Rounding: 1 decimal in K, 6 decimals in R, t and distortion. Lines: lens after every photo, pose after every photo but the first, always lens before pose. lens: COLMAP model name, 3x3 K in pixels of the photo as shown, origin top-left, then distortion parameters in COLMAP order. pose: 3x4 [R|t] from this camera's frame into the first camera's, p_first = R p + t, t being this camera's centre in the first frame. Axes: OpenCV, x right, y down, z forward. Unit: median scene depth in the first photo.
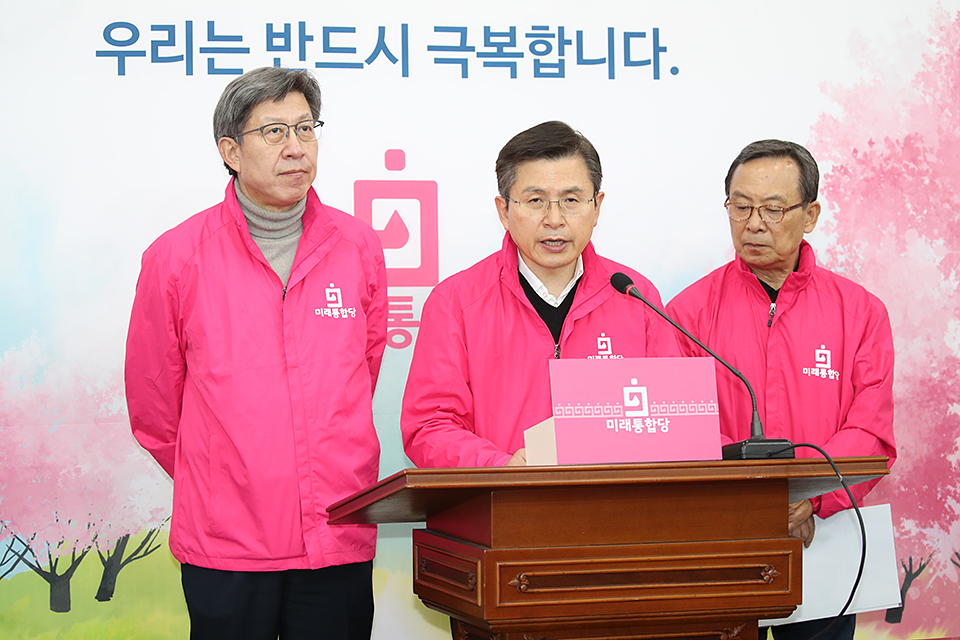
lens RADIAL K [[2904.8, 0, 505.4], [0, 2904.8, 334.9], [0, 0, 1]] dist [-0.280705, 0.000000]
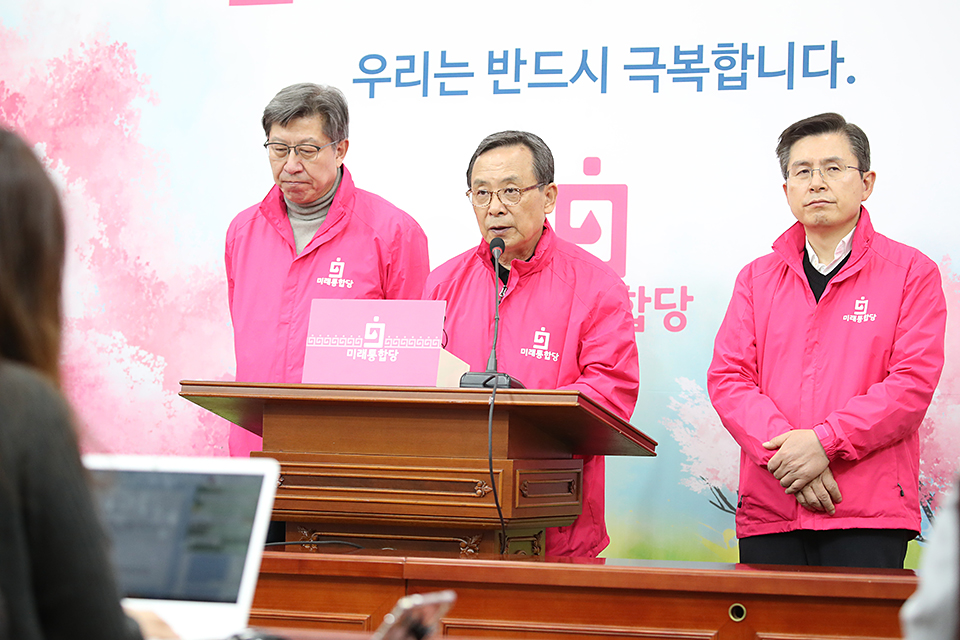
lens RADIAL K [[3273.8, 0, 448.6], [0, 3273.8, 313.1], [0, 0, 1]] dist [-0.144630, 0.000000]
pose [[0.748655, 0.002029, -0.662956, 0.790477], [-0.046906, 0.997651, -0.049915, 0.065491], [0.661298, 0.068466, 0.746992, 0.008061]]
